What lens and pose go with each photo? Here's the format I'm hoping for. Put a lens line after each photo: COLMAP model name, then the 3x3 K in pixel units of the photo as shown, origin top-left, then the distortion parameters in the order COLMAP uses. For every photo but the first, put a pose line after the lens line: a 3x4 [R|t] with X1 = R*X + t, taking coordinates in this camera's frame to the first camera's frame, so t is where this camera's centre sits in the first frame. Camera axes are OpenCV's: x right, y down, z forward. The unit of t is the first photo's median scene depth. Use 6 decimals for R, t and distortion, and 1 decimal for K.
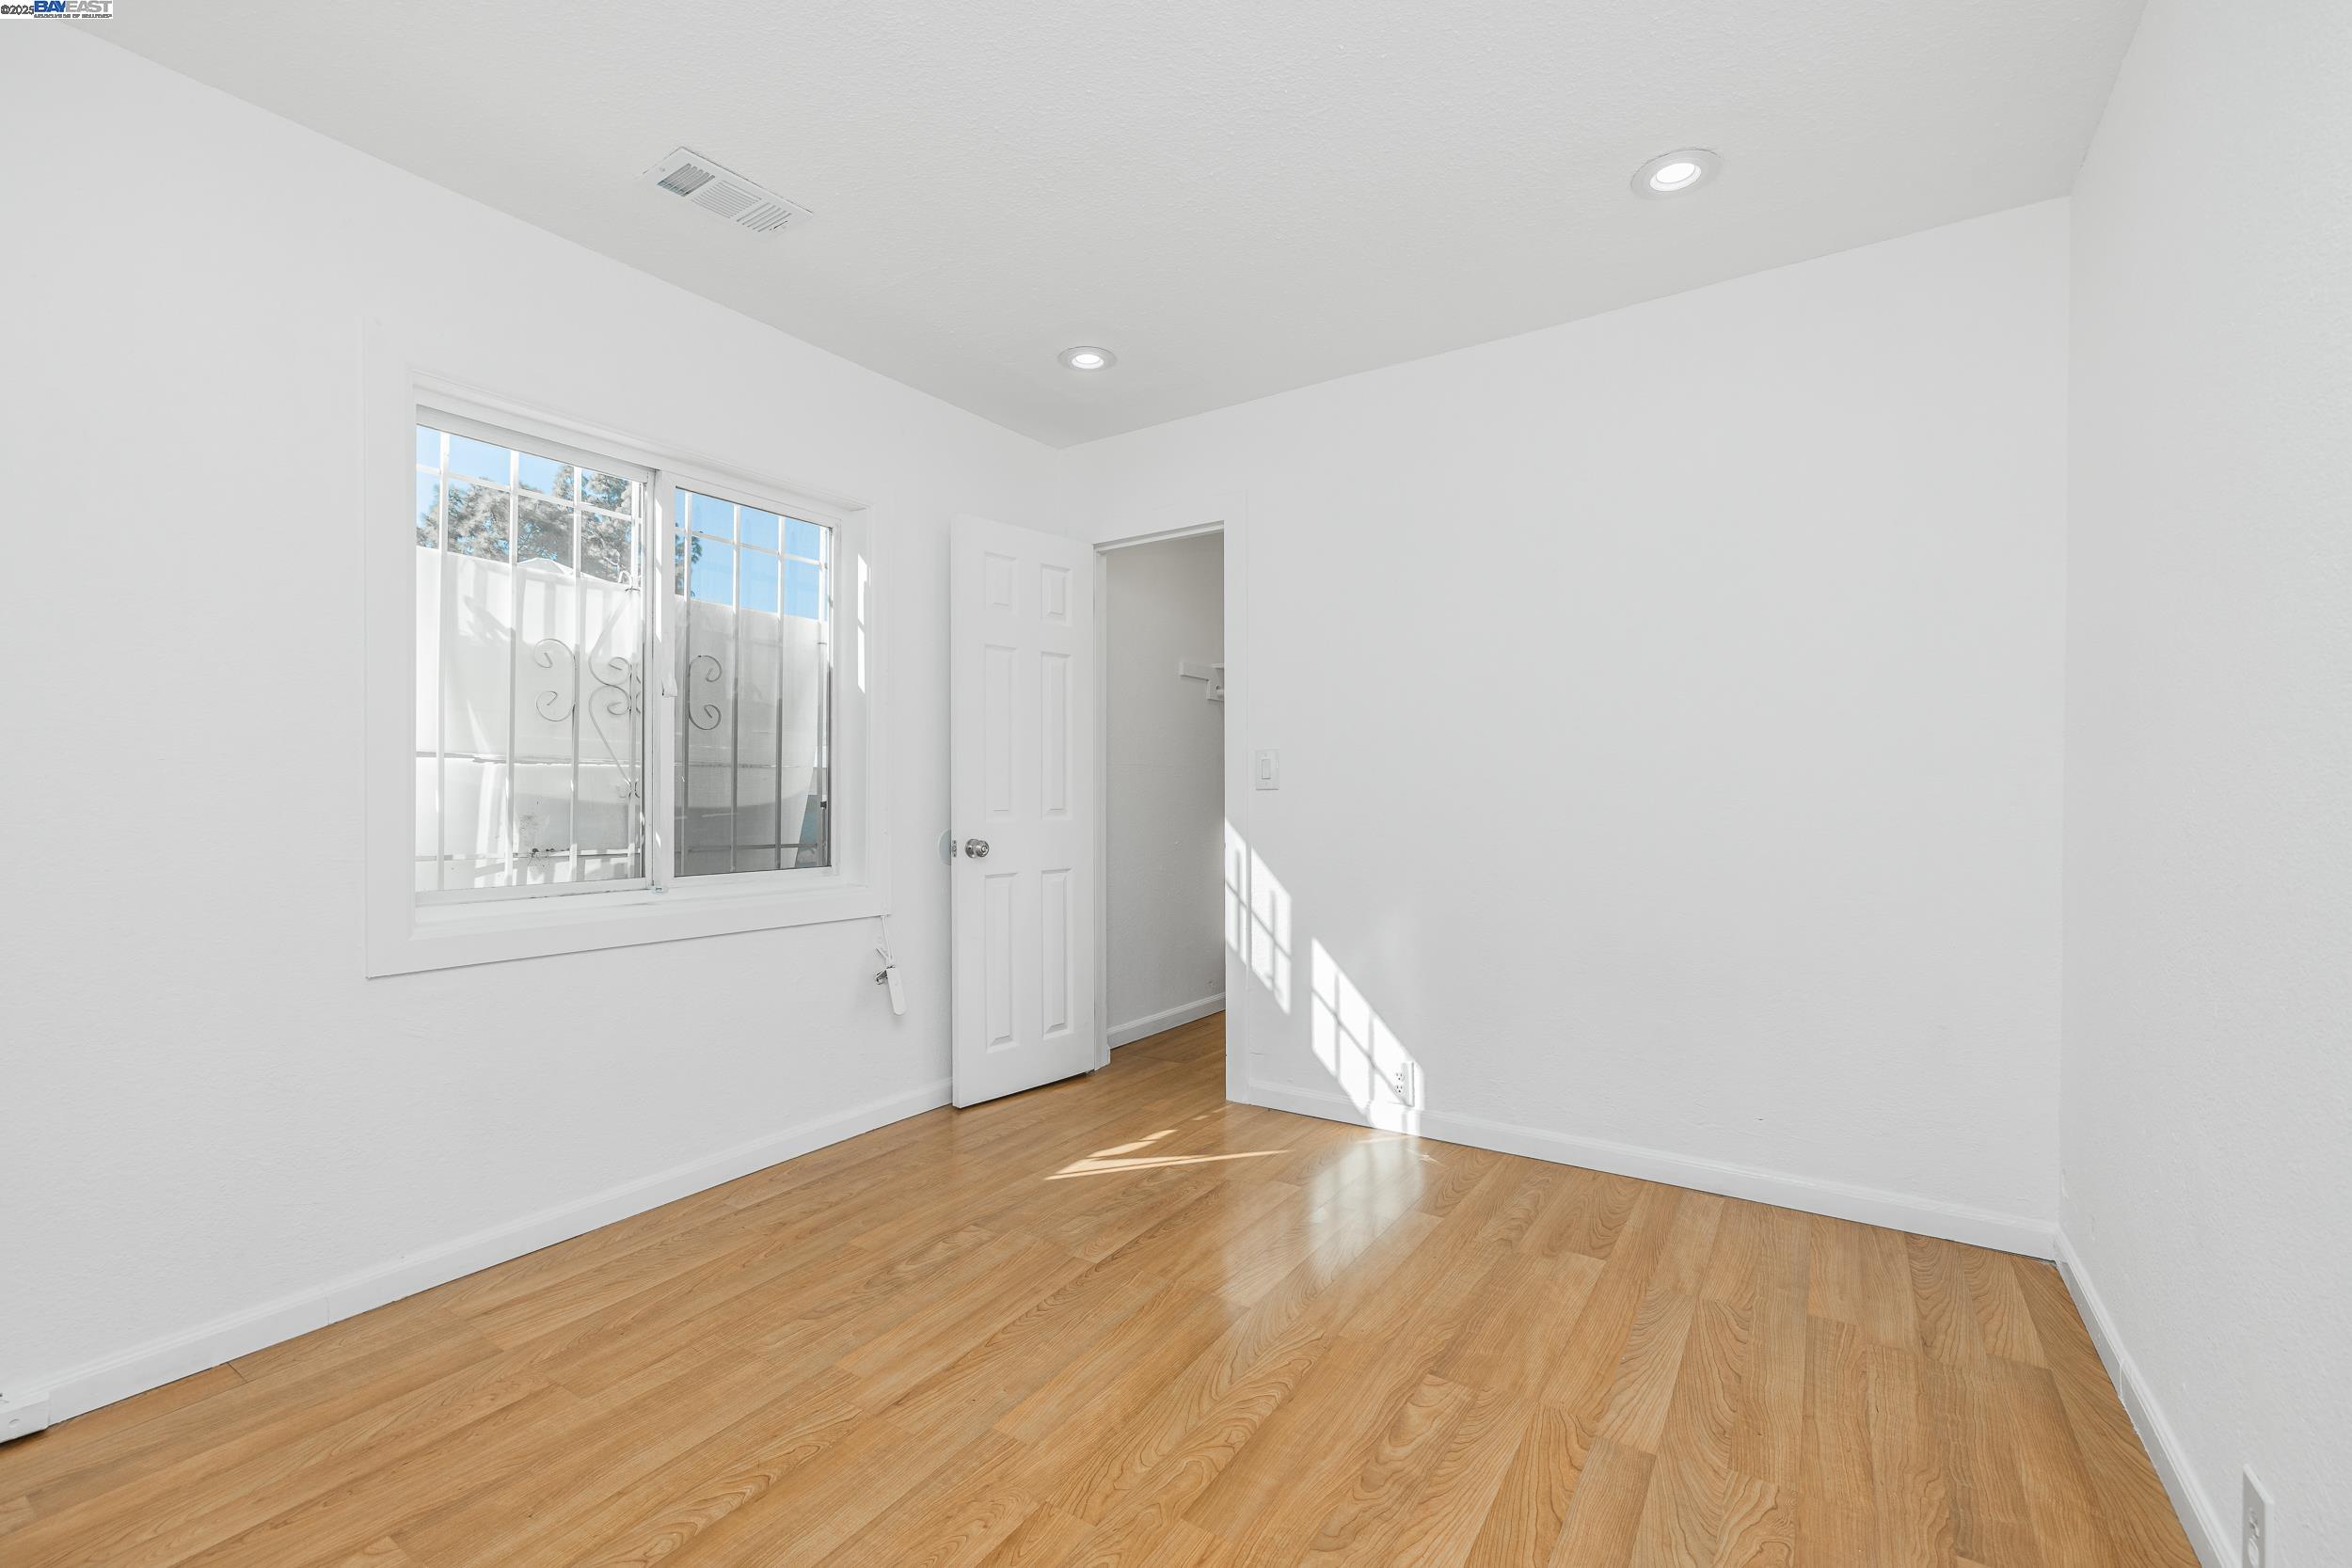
lens RADIAL K [[1003.4, 0, 1115.0], [0, 1003.4, 786.7], [0, 0, 1]] dist [0.001046, 0.000141]
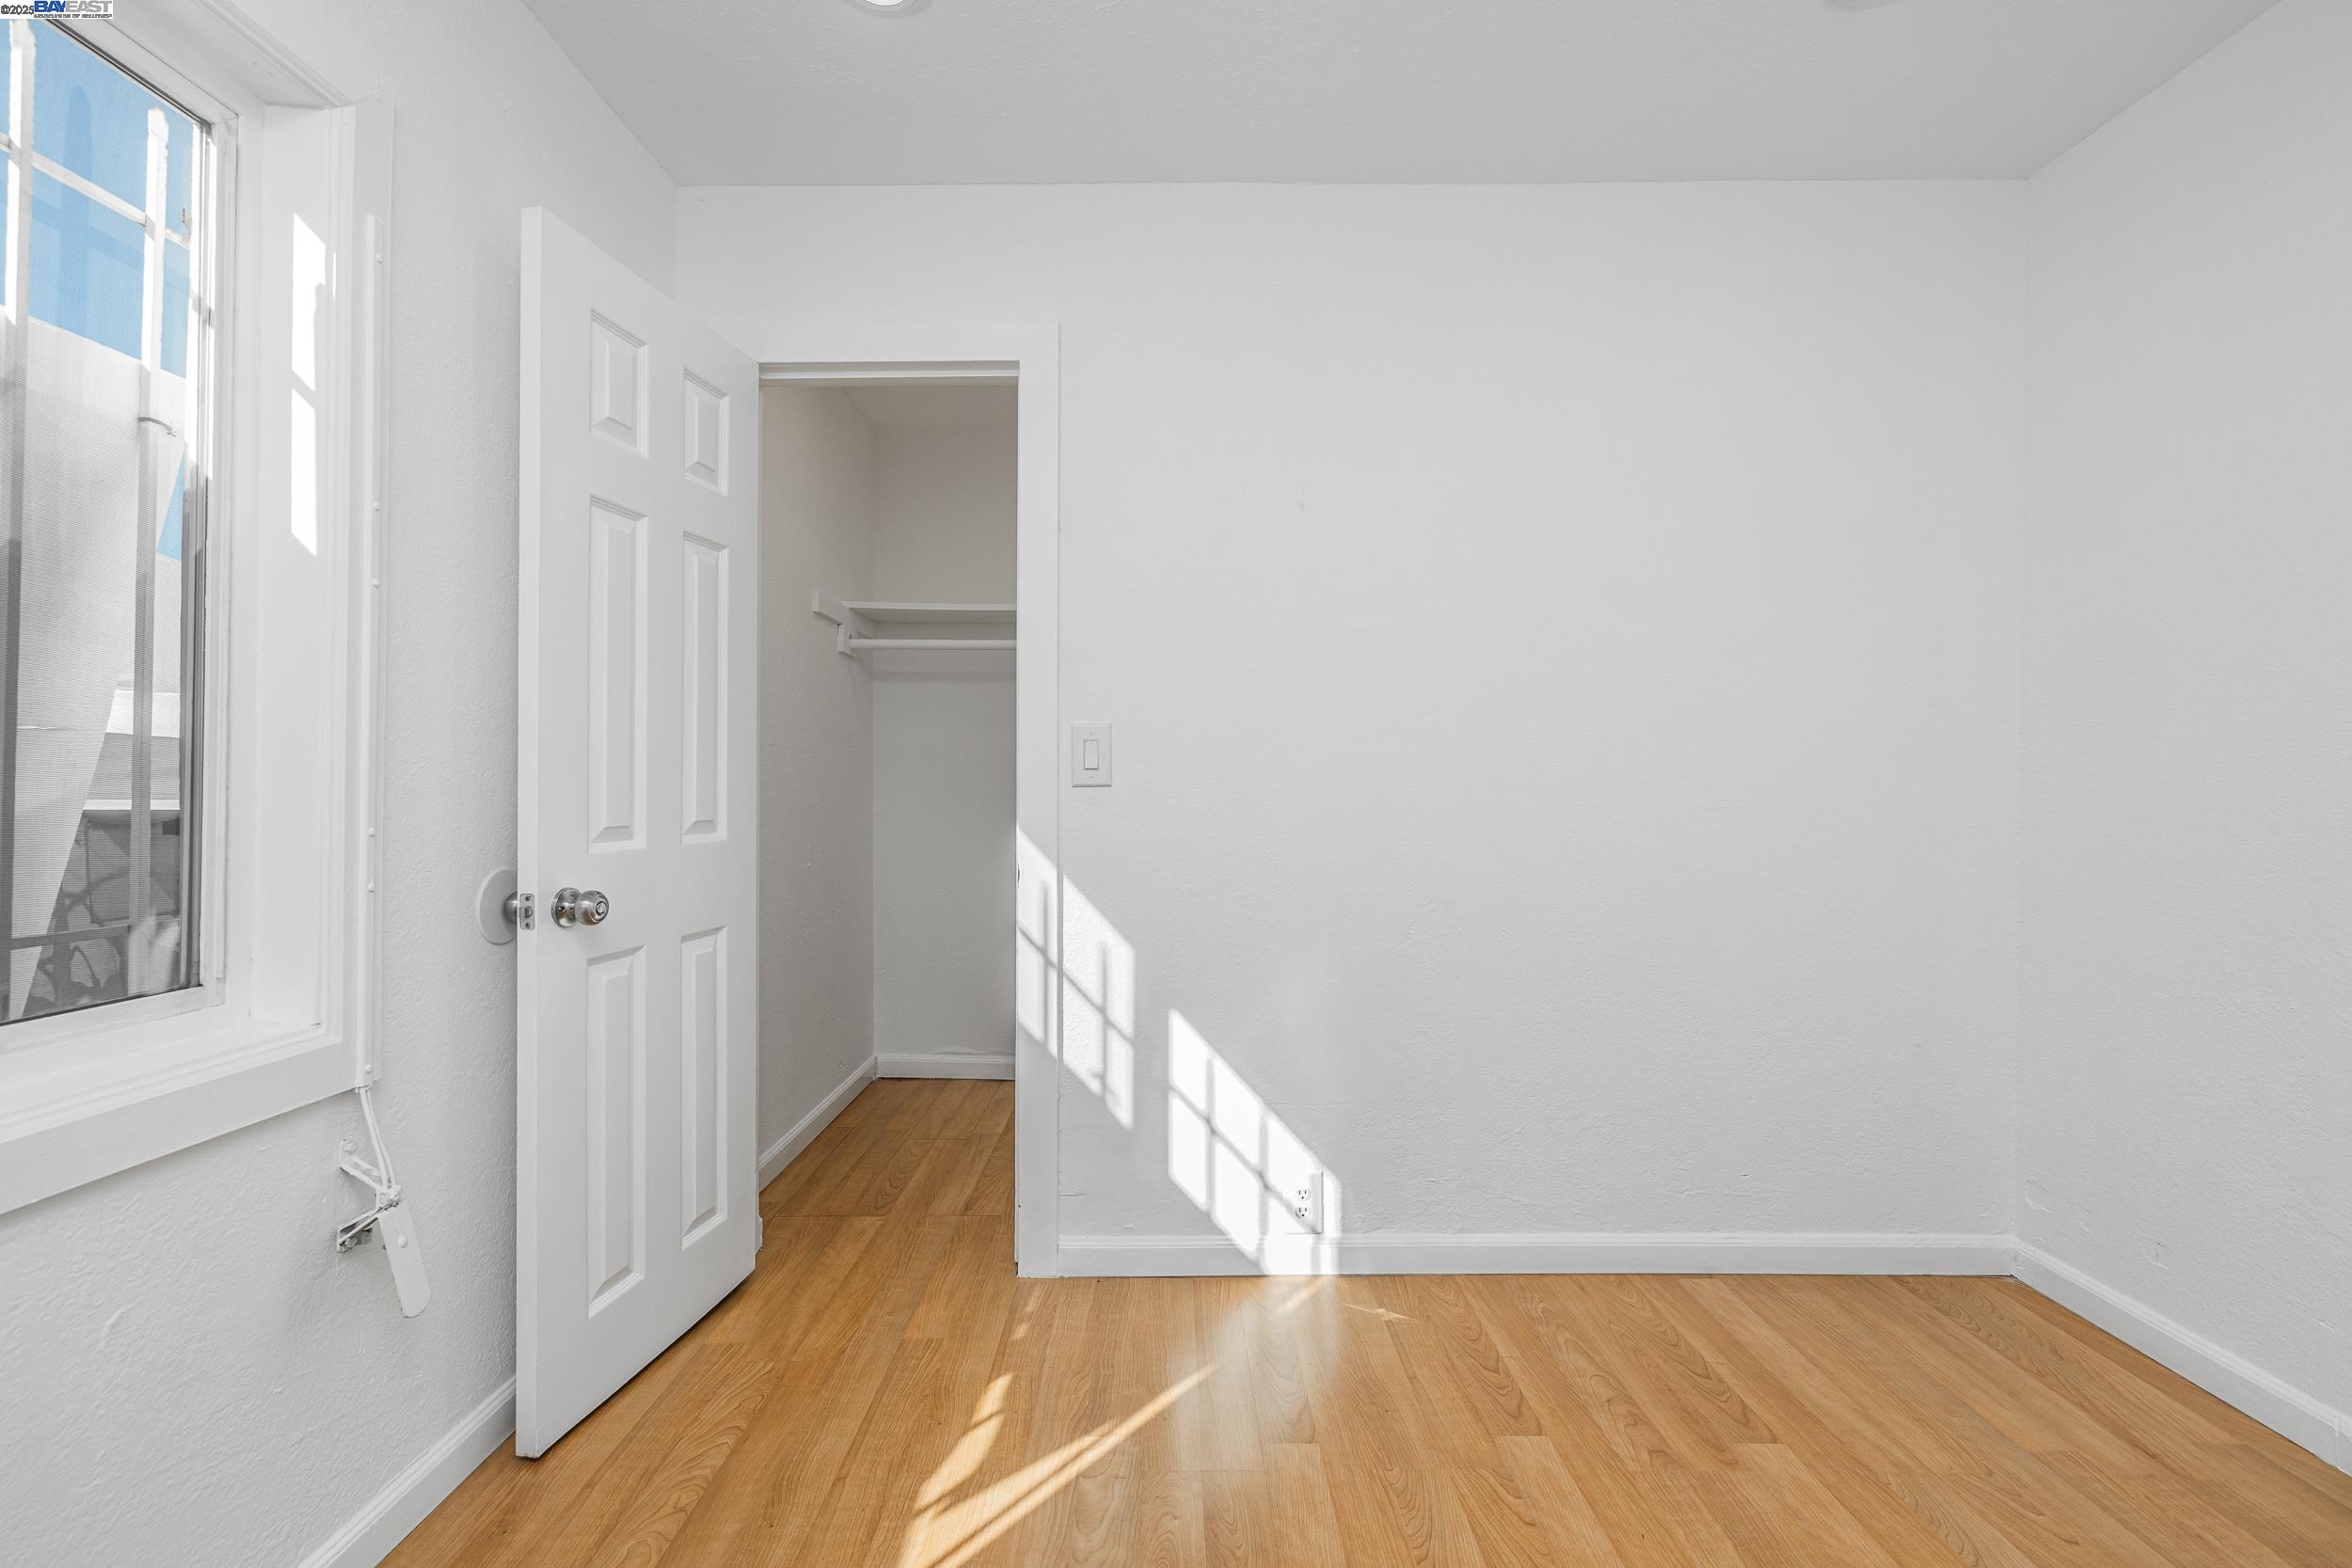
lens RADIAL K [[1038.8, 0, 1182.0], [0, 1038.8, 771.2], [0, 0, 1]] dist [-0.001725, -0.000074]
pose [[0.810843, 0.007455, 0.585216, -0.207009], [-0.005053, 0.999971, -0.005737, -0.003890], [-0.585242, 0.001694, 0.810857, 0.441919]]
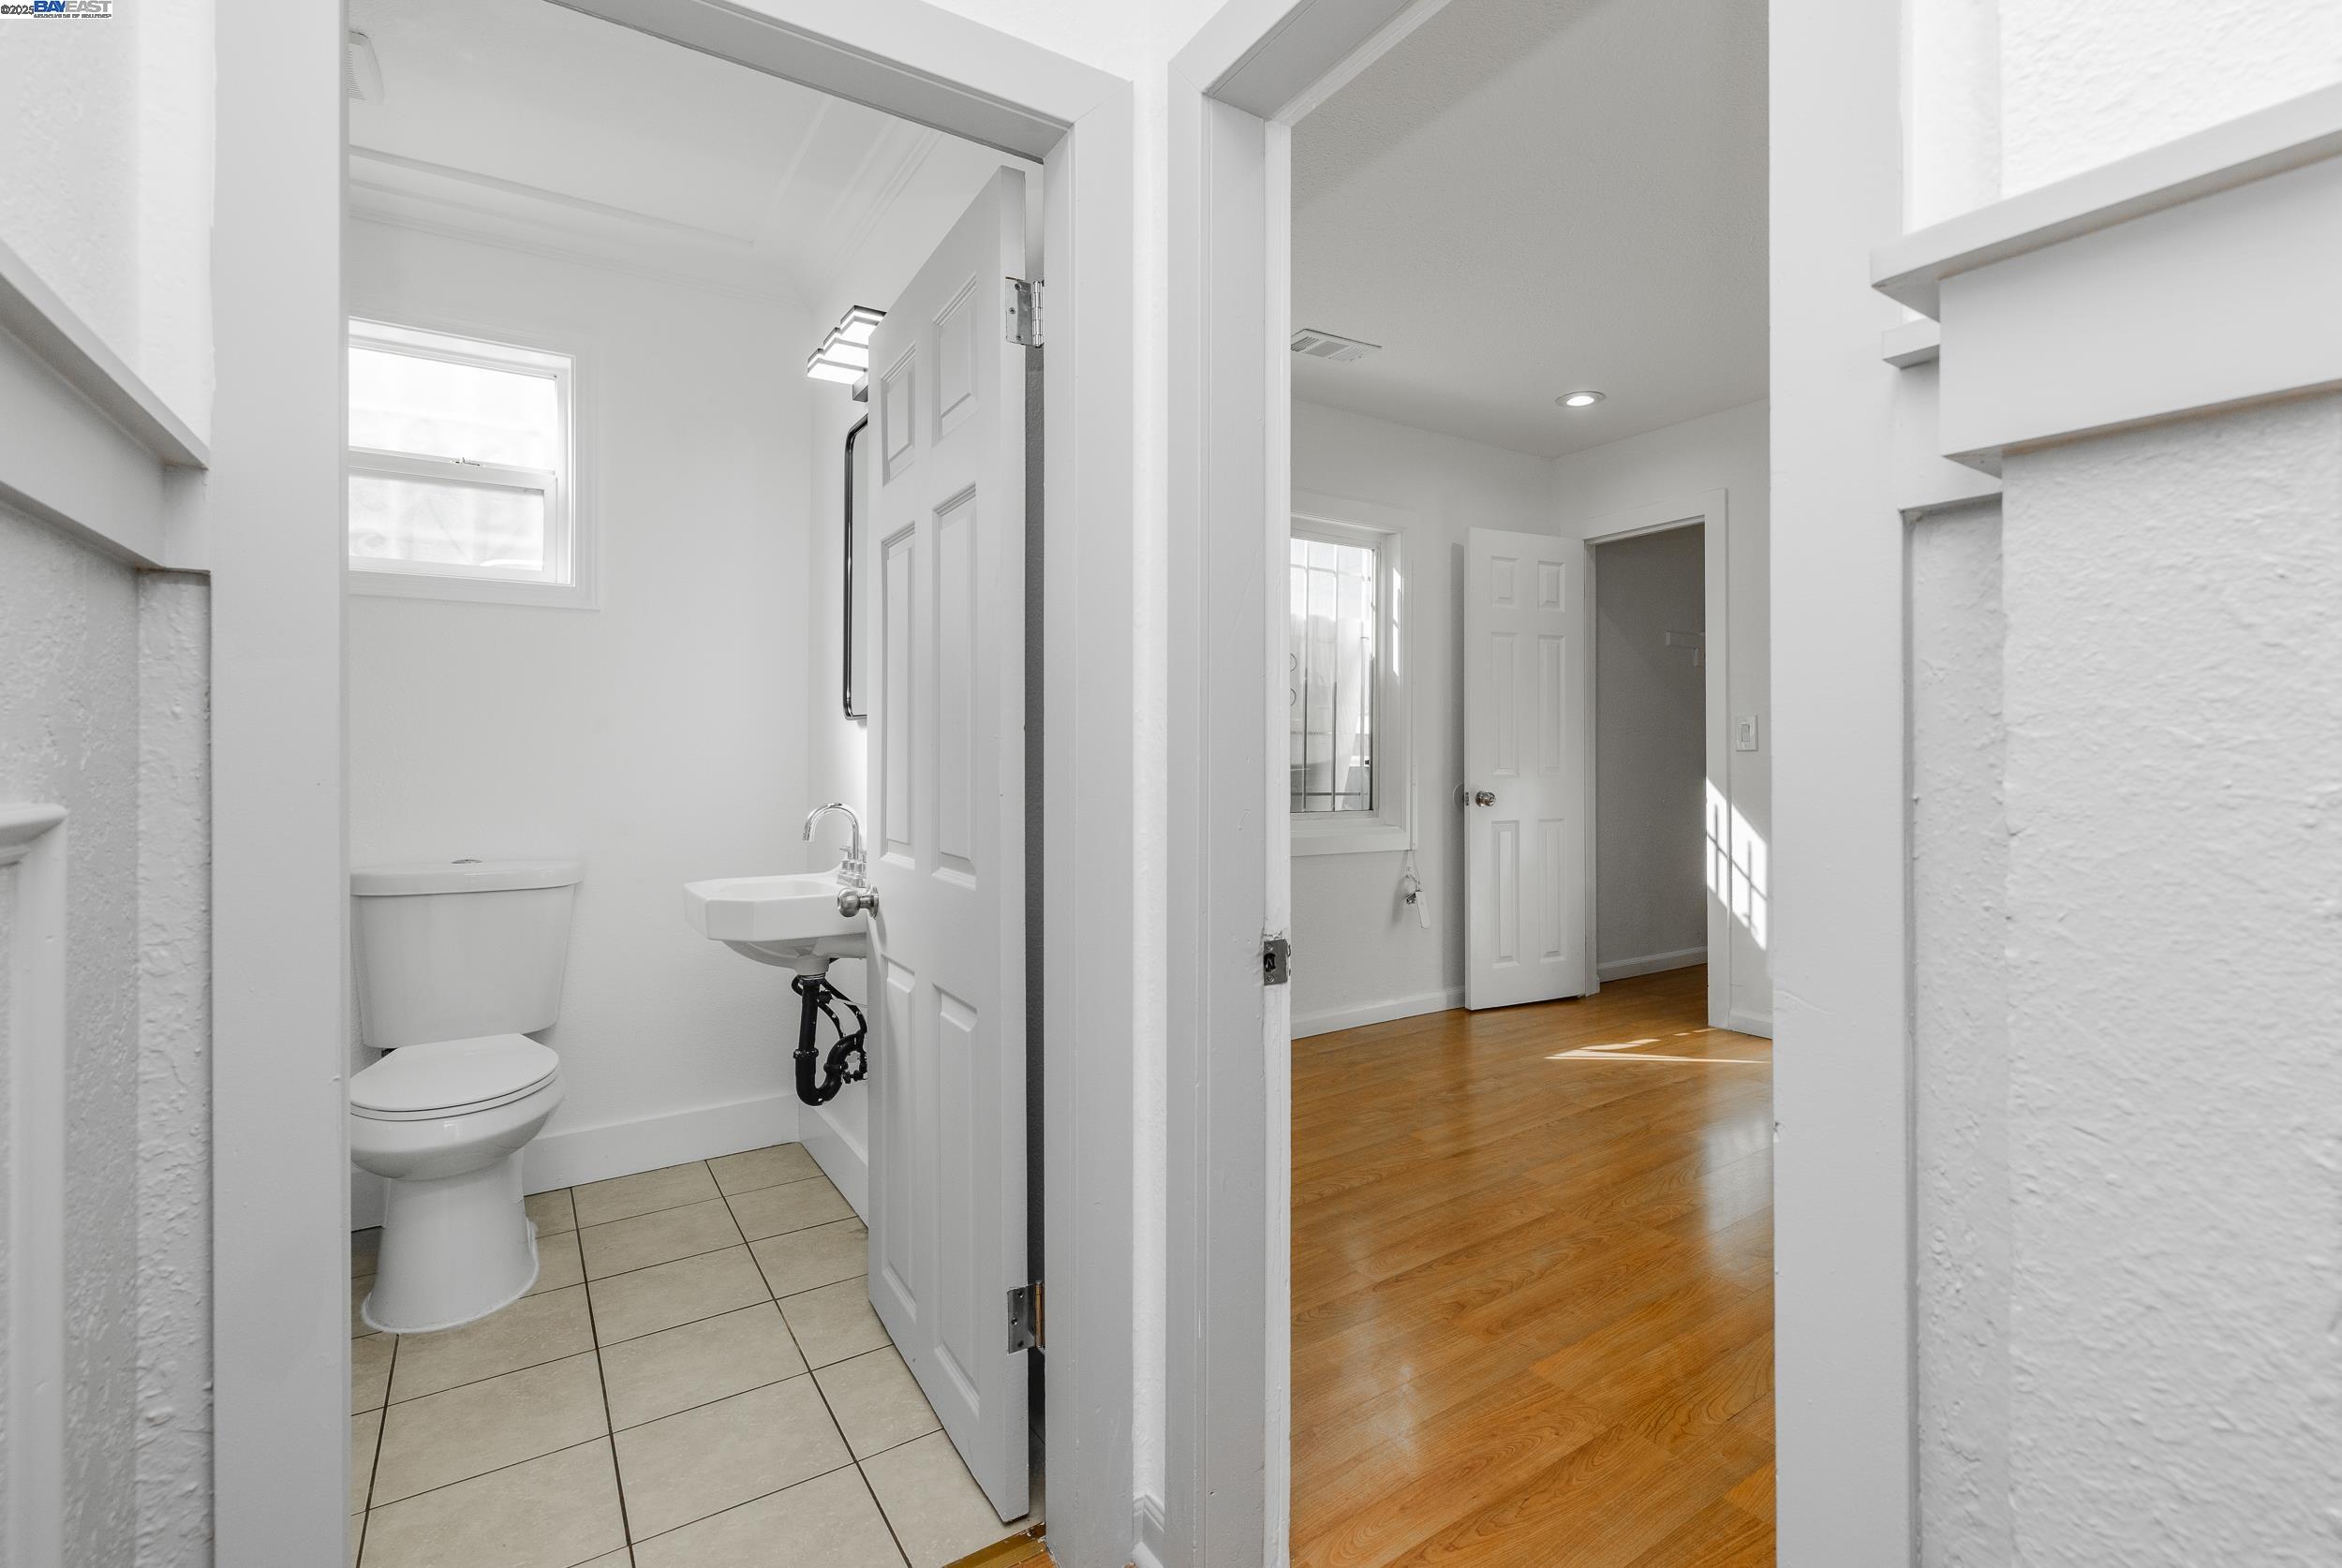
lens RADIAL K [[1131.2, 0, 1217.4], [0, 1131.2, 735.7], [0, 0, 1]] dist [-0.000031, 0.000023]
pose [[0.947295, -0.000813, -0.320362, -0.004935], [-0.002600, 0.999944, -0.010226, -0.001516], [0.320352, 0.010520, 0.947240, -0.443246]]
